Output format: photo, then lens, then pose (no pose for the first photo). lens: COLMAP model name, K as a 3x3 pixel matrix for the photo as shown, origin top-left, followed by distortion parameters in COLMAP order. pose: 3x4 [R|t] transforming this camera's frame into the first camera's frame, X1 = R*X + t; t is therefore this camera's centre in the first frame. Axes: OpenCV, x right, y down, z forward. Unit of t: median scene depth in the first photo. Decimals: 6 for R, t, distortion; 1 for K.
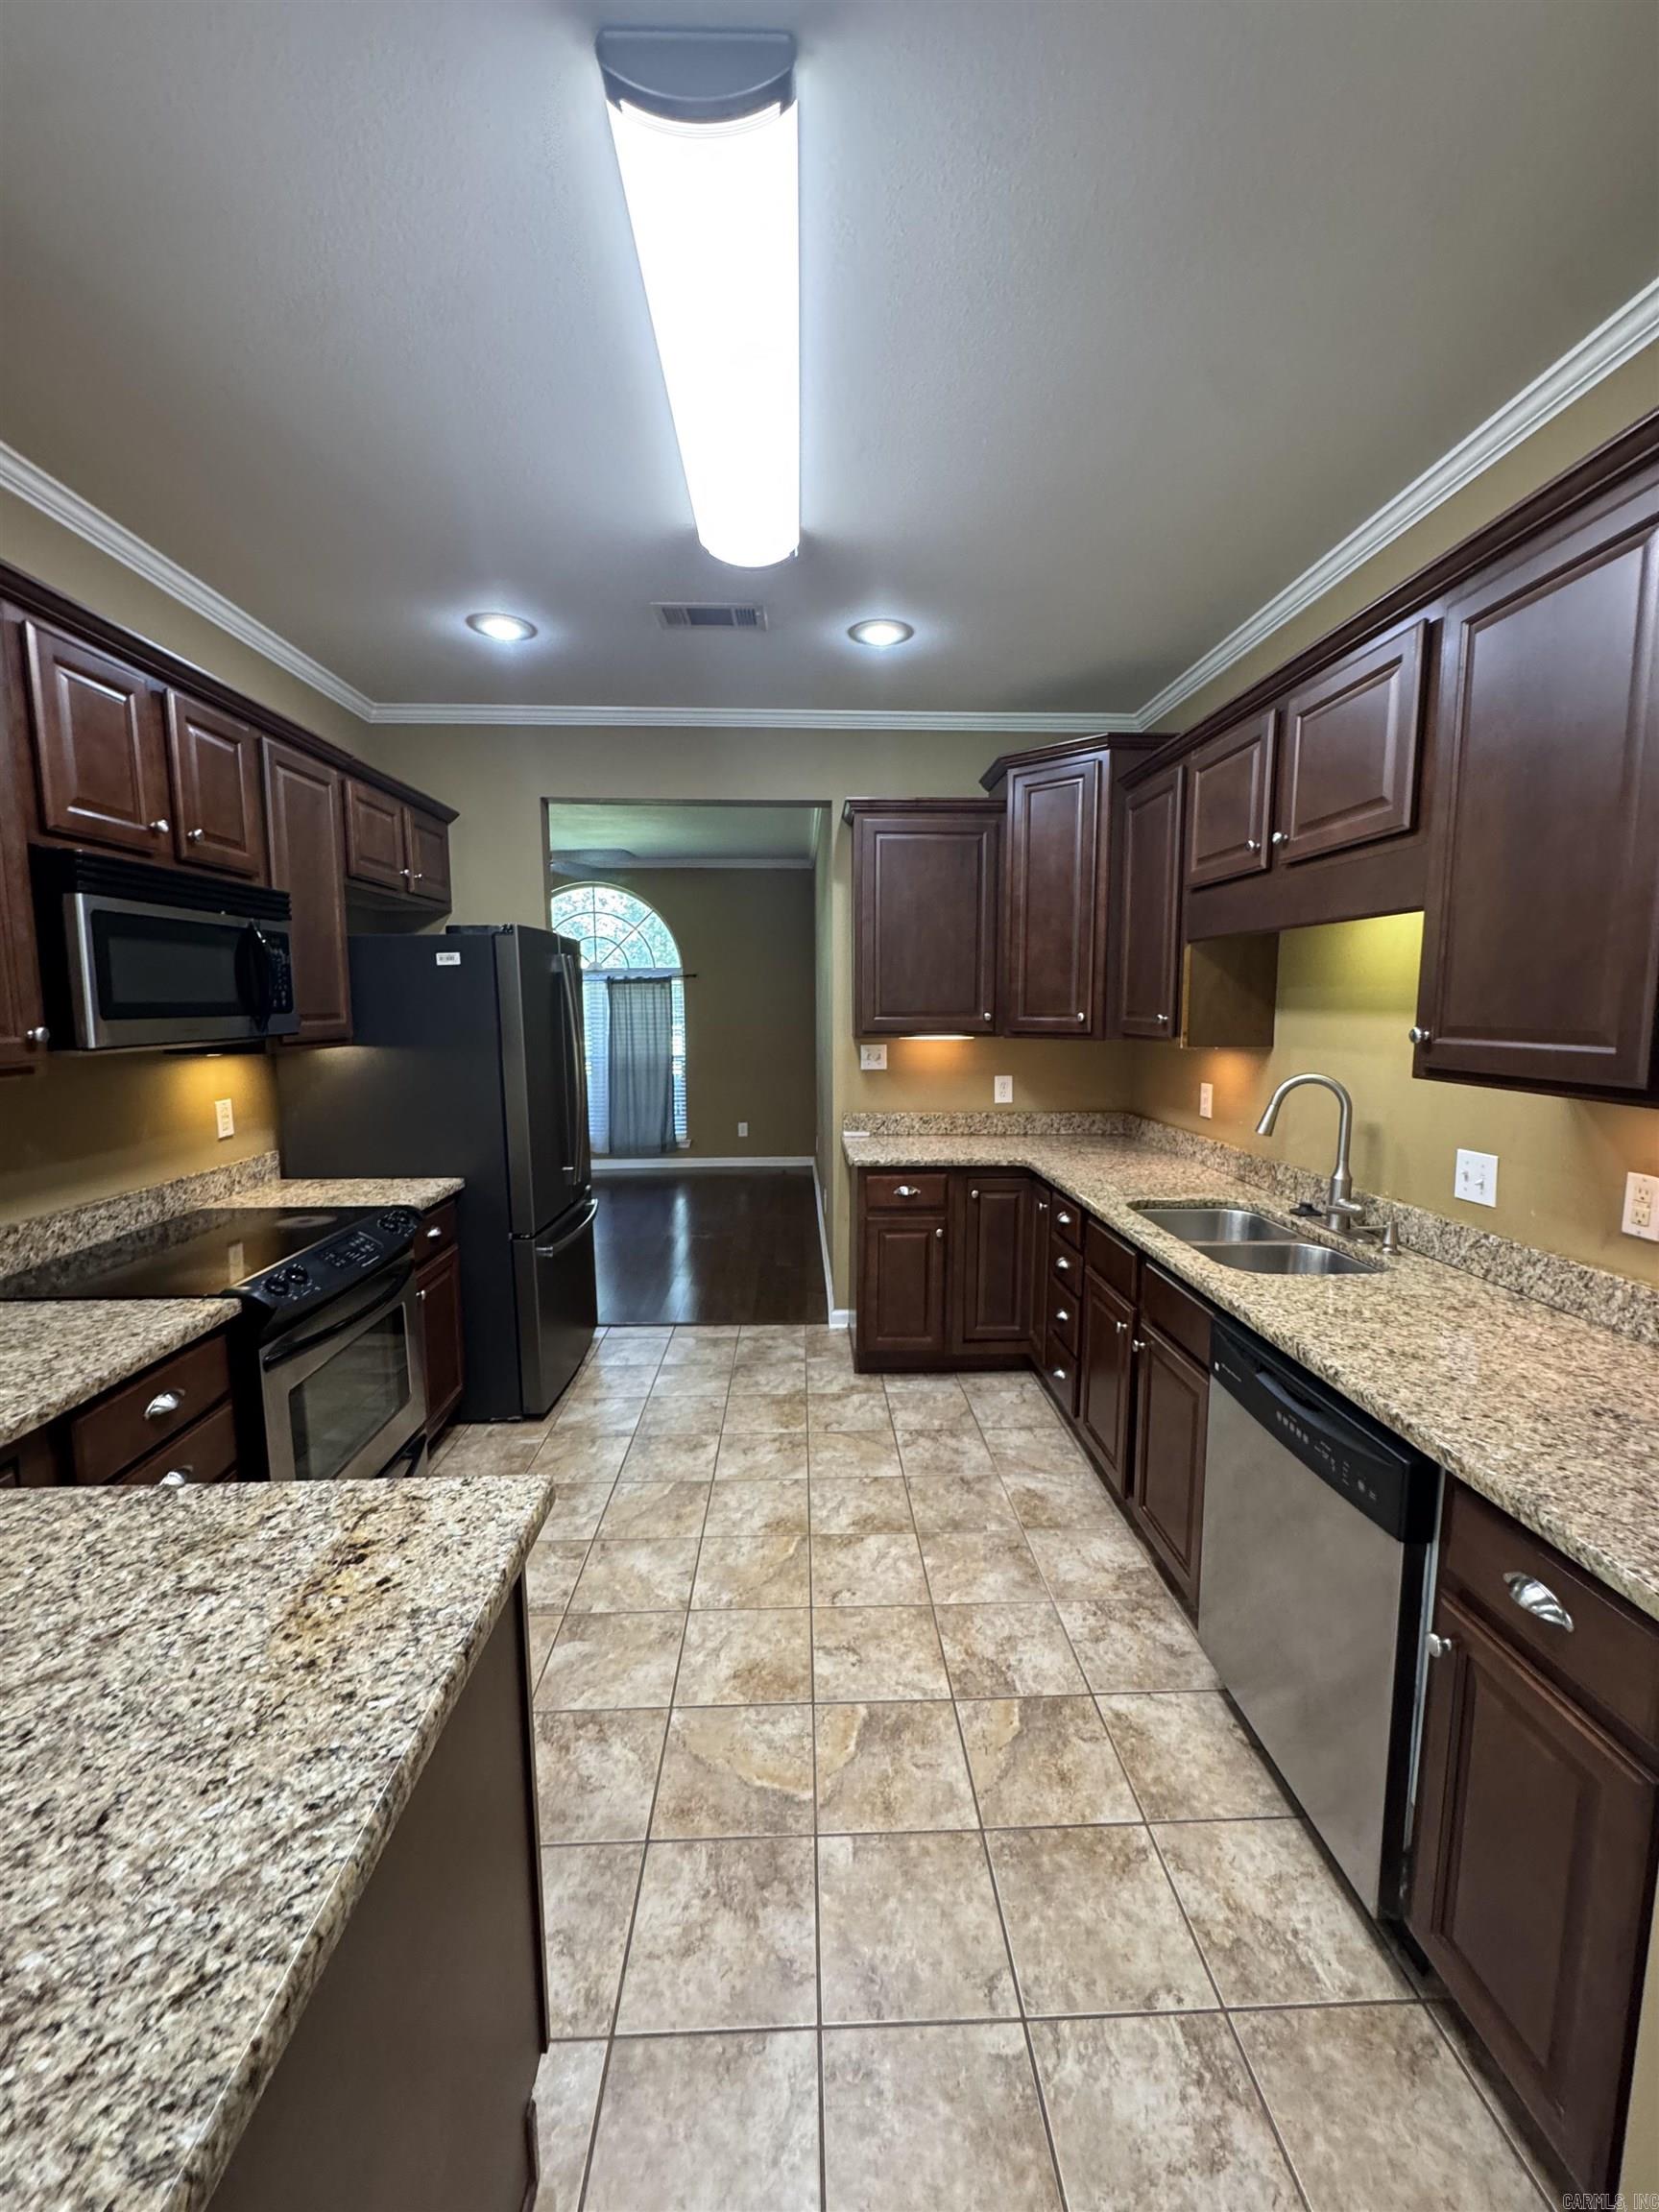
lens RADIAL K [[885.3, 0, 831.7], [0, 885.3, 1103.5], [0, 0, 1]] dist [-0.005126, 0.000893]
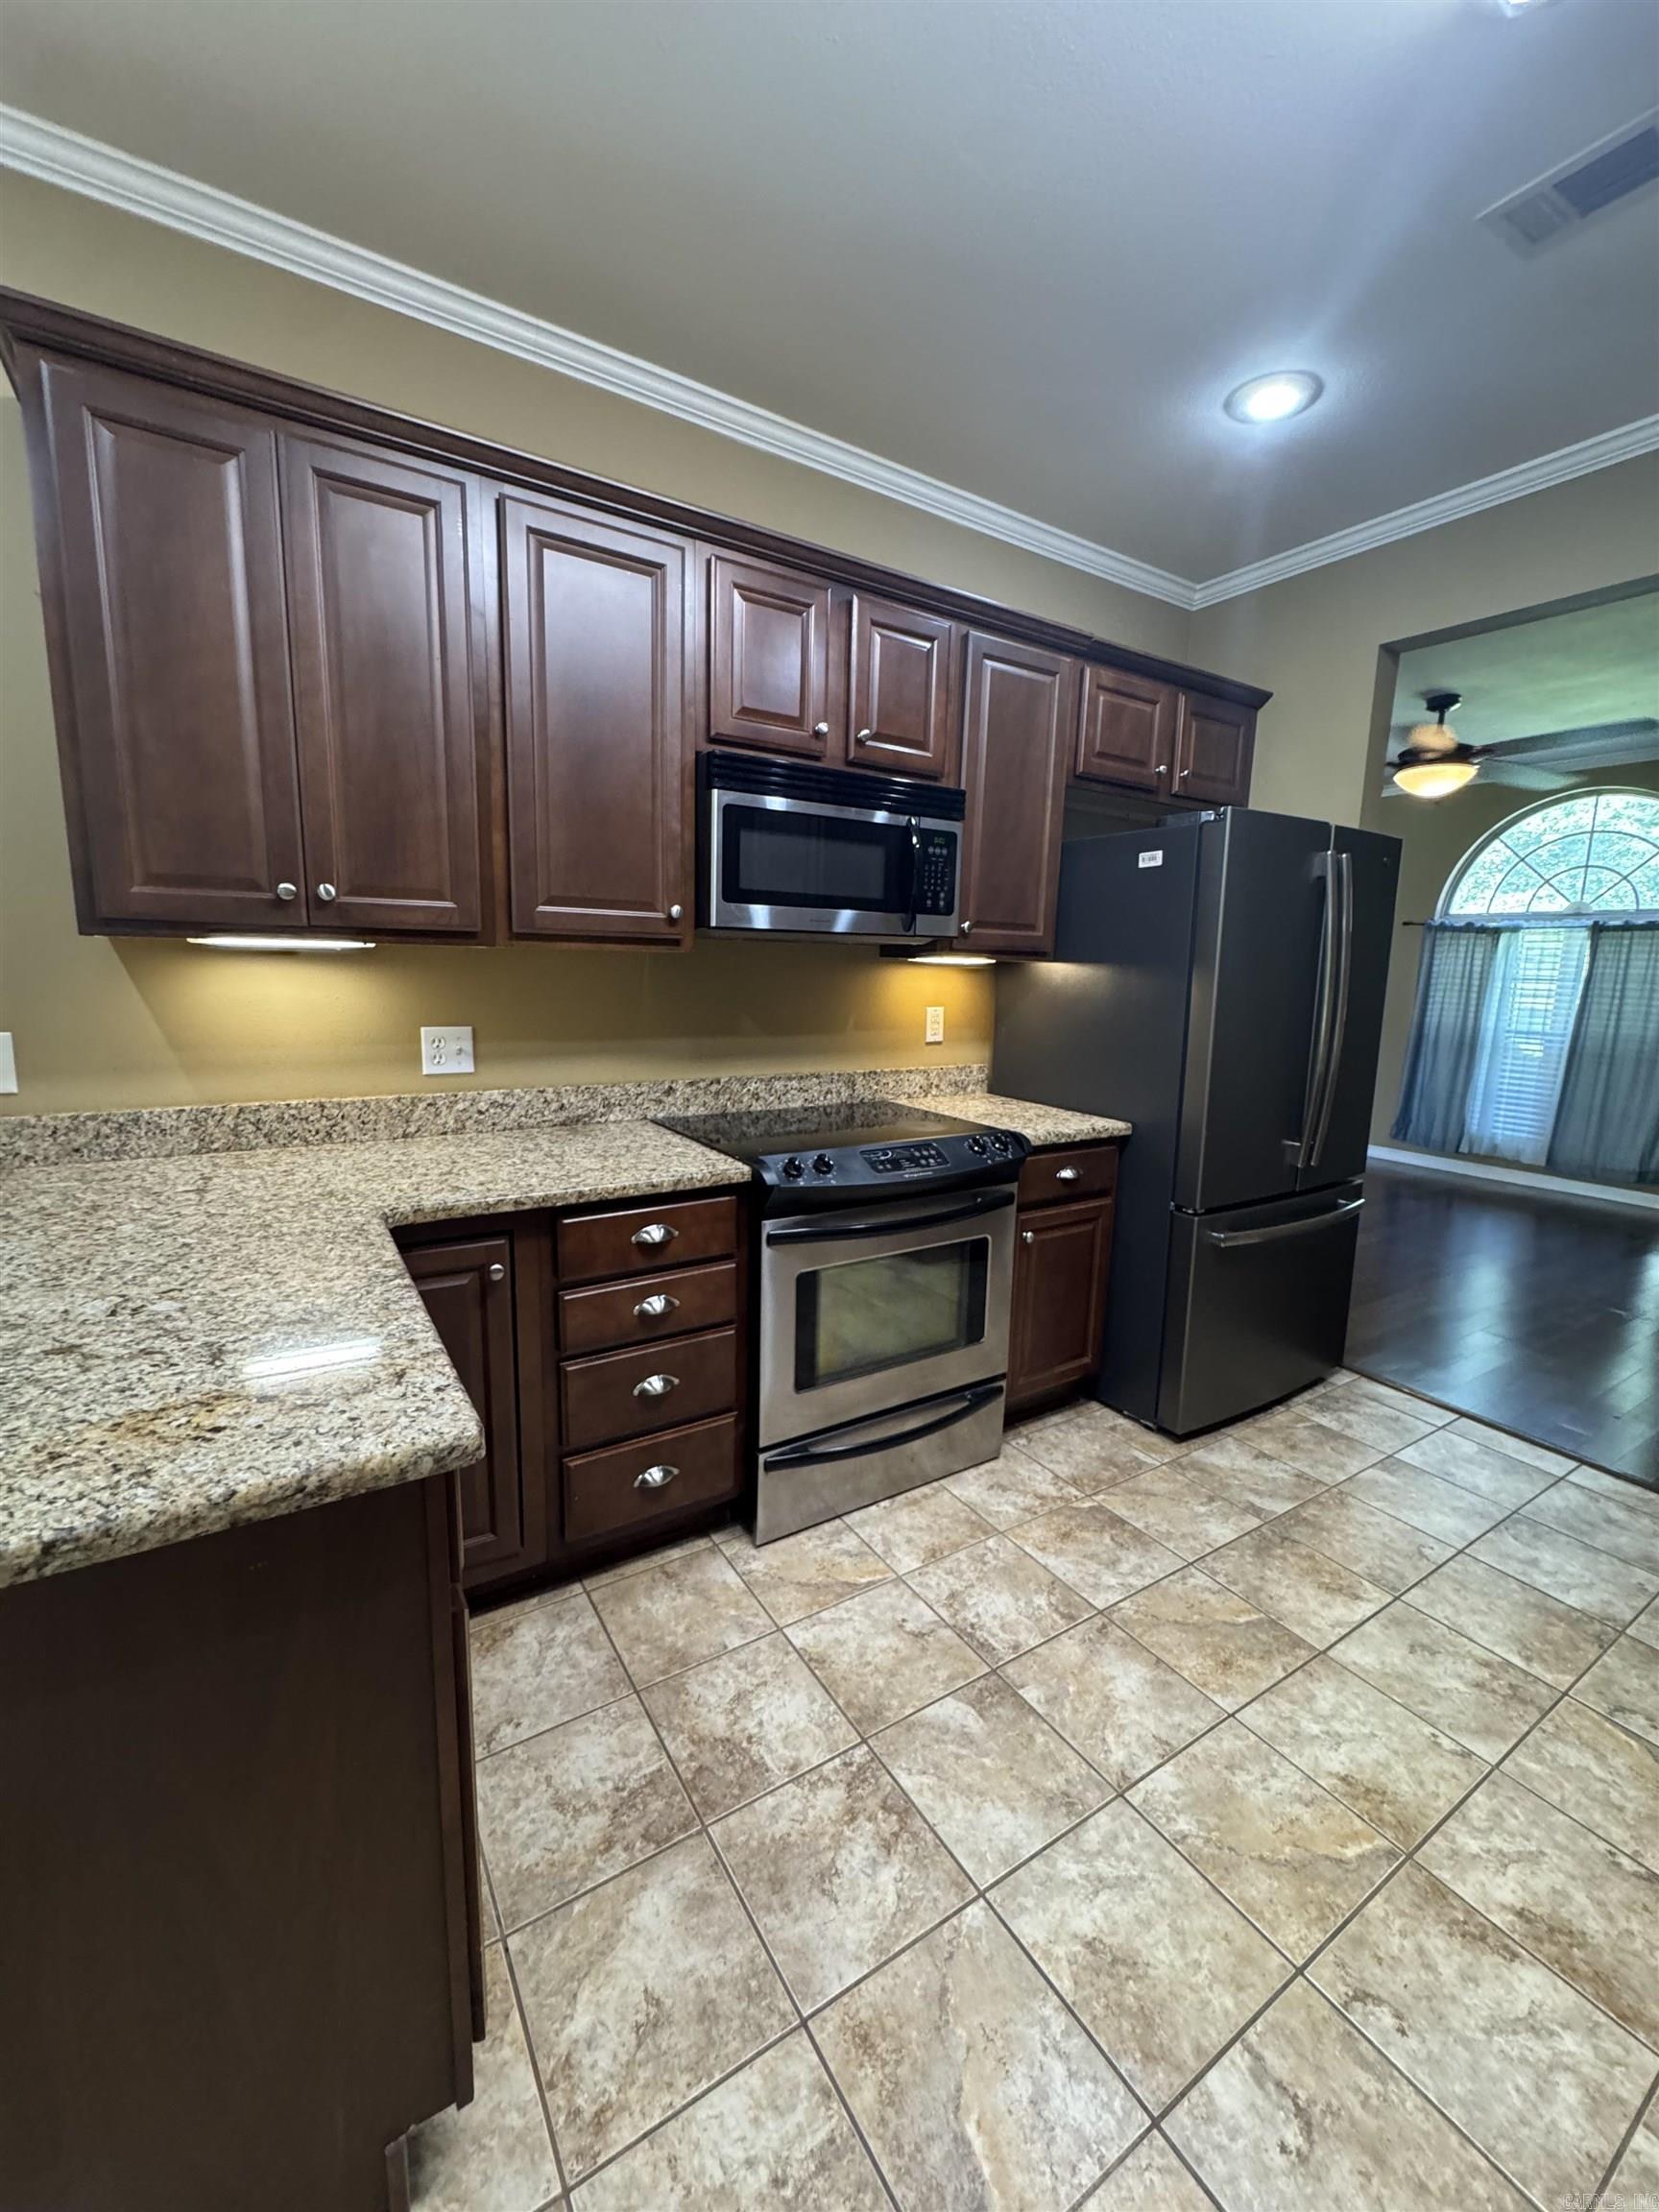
lens RADIAL K [[885.3, 0, 831.7], [0, 885.3, 1103.5], [0, 0, 1]] dist [-0.005126, 0.000893]
pose [[0.506174, 0.155264, -0.848340, 0.181403], [-0.129262, 0.986208, 0.103371, 0.018252], [0.852690, 0.057335, 0.519262, 0.380136]]
